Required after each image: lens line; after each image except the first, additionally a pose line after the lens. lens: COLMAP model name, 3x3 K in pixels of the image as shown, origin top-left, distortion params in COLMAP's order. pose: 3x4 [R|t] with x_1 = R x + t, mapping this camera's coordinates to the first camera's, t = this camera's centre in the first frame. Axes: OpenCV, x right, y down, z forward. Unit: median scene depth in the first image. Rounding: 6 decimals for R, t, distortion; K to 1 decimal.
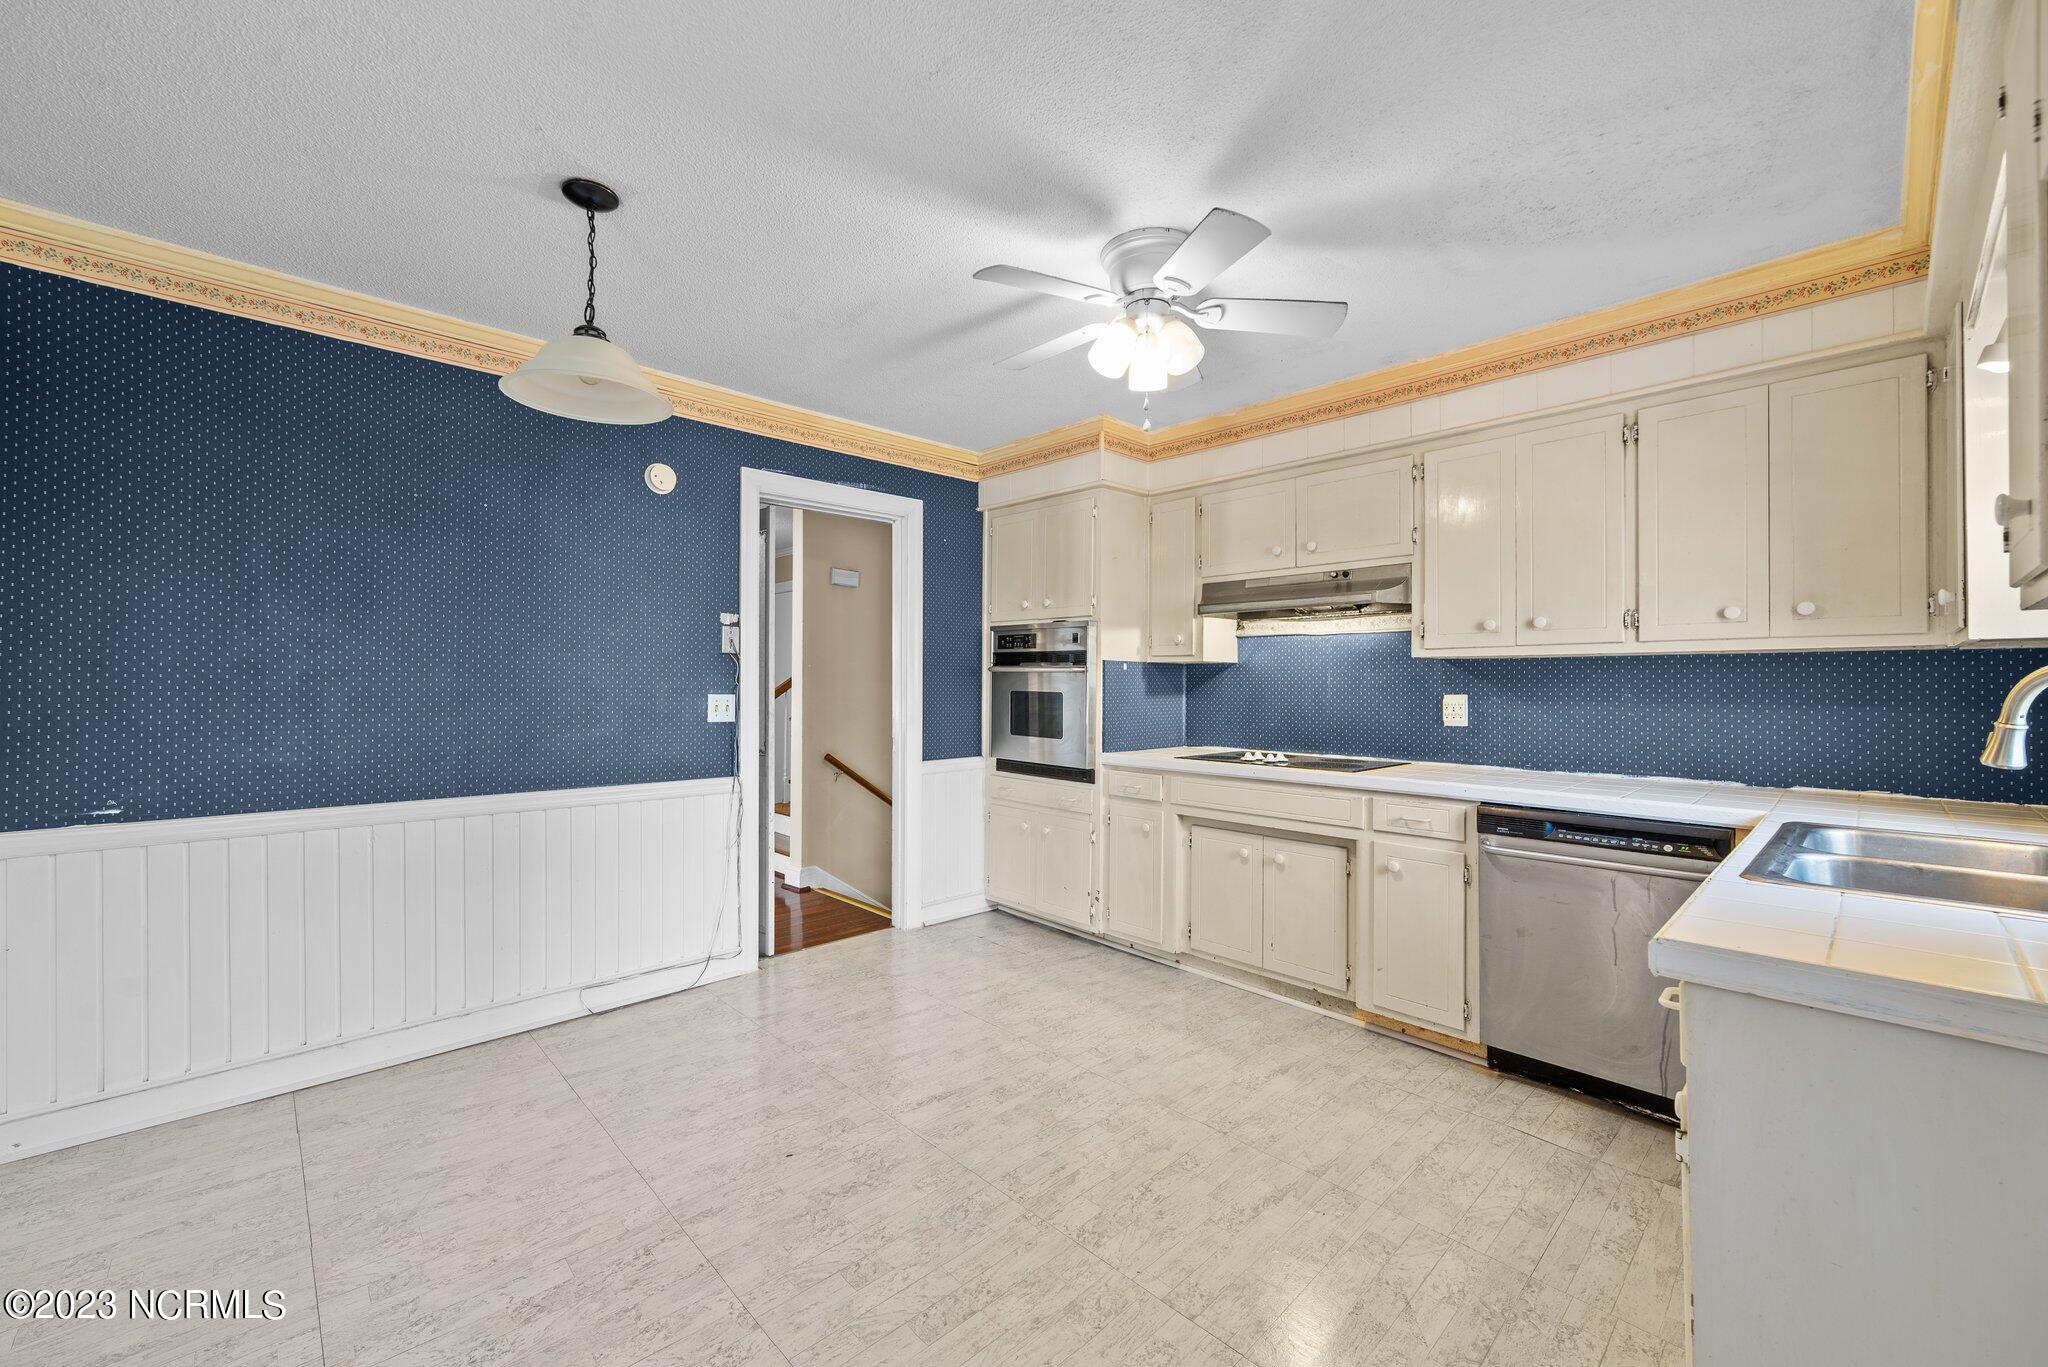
lens RADIAL K [[800.3, 0, 1016.1], [0, 800.3, 671.4], [0, 0, 1]] dist [0.000023, 0.000962]
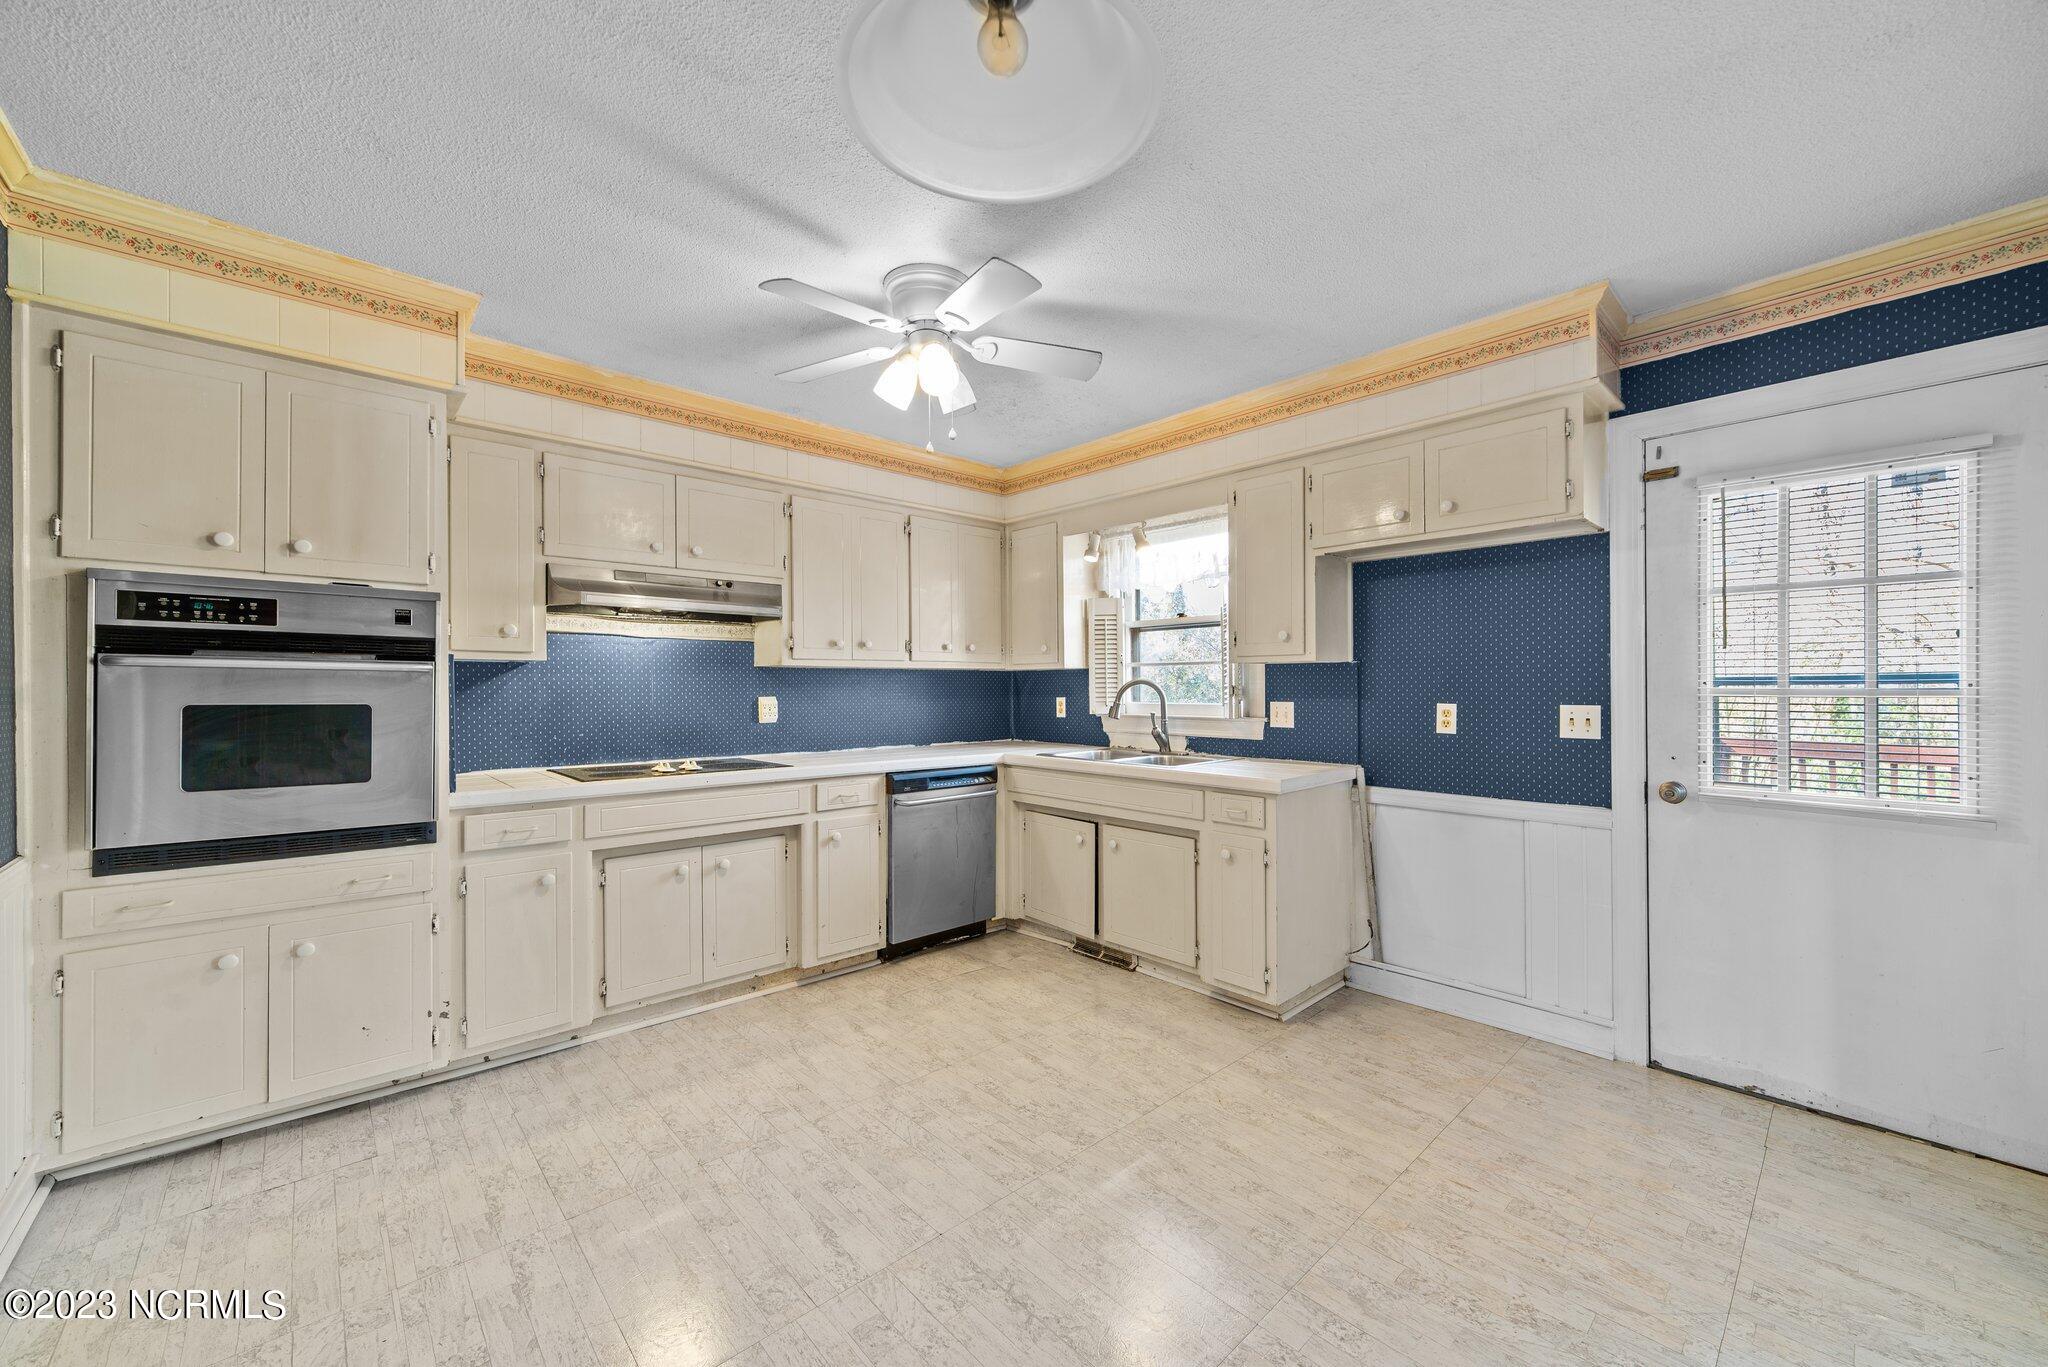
lens RADIAL K [[762.0, 0, 1024.0], [0, 762.0, 683.5], [0, 0, 1]] dist [-0.000102, 0.000106]
pose [[0.034265, 0.001629, 0.999411, -0.625338], [-0.013327, 0.999910, -0.001173, 0.005795], [-0.999324, -0.013279, 0.034284, 0.614272]]
